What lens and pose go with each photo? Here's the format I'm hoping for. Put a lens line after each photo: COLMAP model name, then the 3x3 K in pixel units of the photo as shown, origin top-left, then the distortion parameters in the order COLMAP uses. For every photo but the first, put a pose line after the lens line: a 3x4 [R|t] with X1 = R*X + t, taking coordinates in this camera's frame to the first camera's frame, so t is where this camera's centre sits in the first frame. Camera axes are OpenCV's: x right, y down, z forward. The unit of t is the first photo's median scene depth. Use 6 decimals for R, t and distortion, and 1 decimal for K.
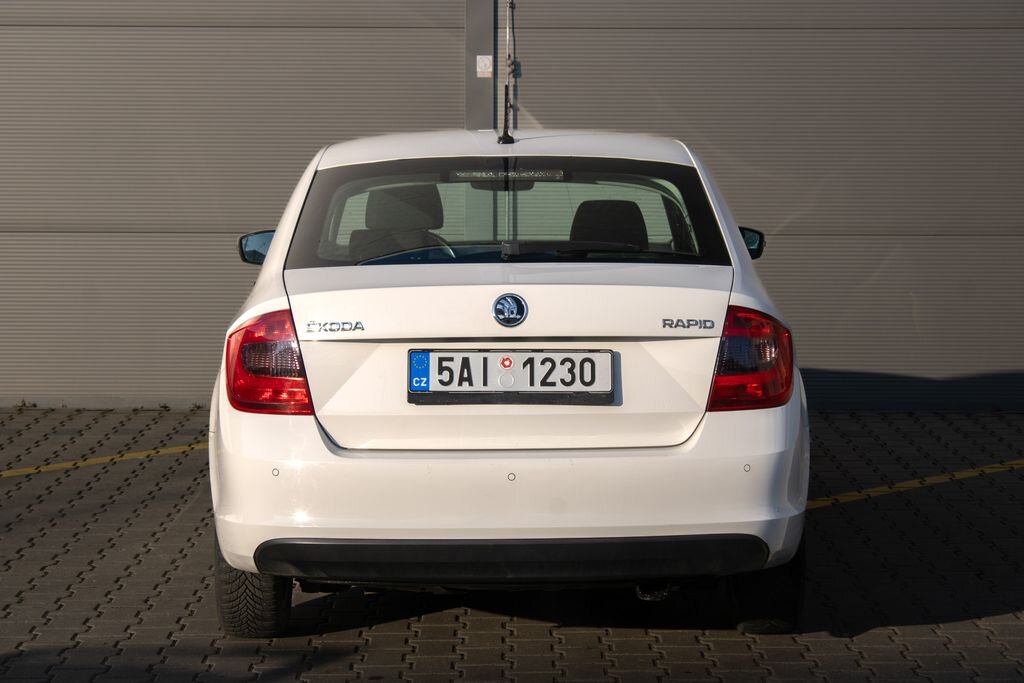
lens RADIAL K [[2410.1, 0, 512.0], [0, 2410.1, 341.5], [0, 0, 1]] dist [0.035766, 0.624103]
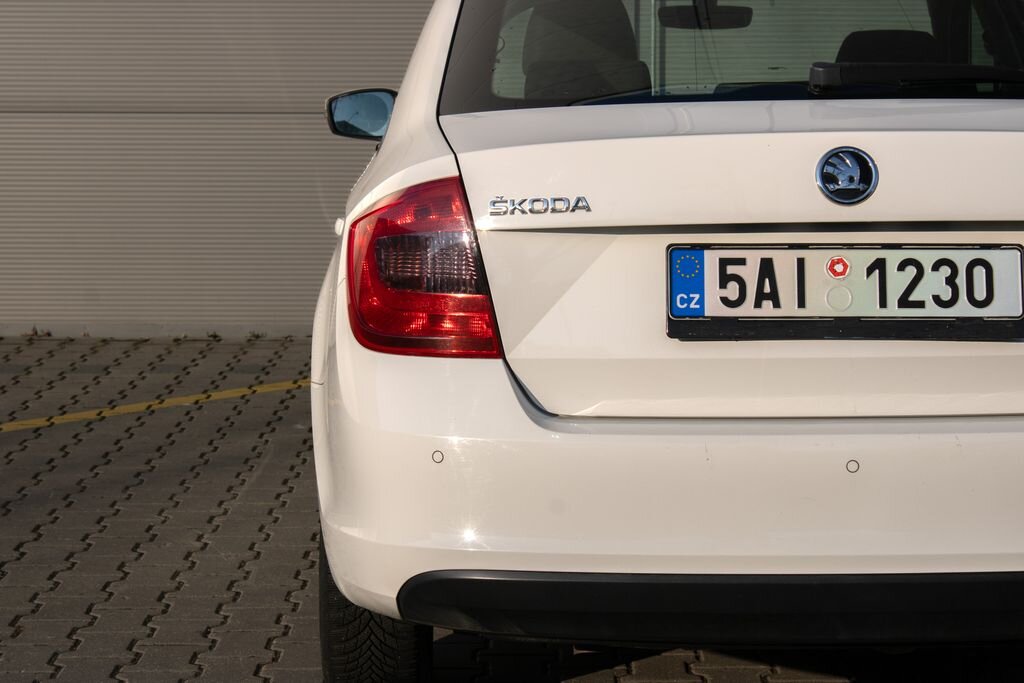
lens RADIAL K [[2410.1, 0, 512.0], [0, 2410.1, 341.5], [0, 0, 1]] dist [0.035766, 0.624103]
pose [[0.999931, -0.000902, -0.011697, -0.072893], [0.001272, 0.999500, 0.031604, 0.008103], [0.011663, -0.031617, 0.999432, 0.417761]]
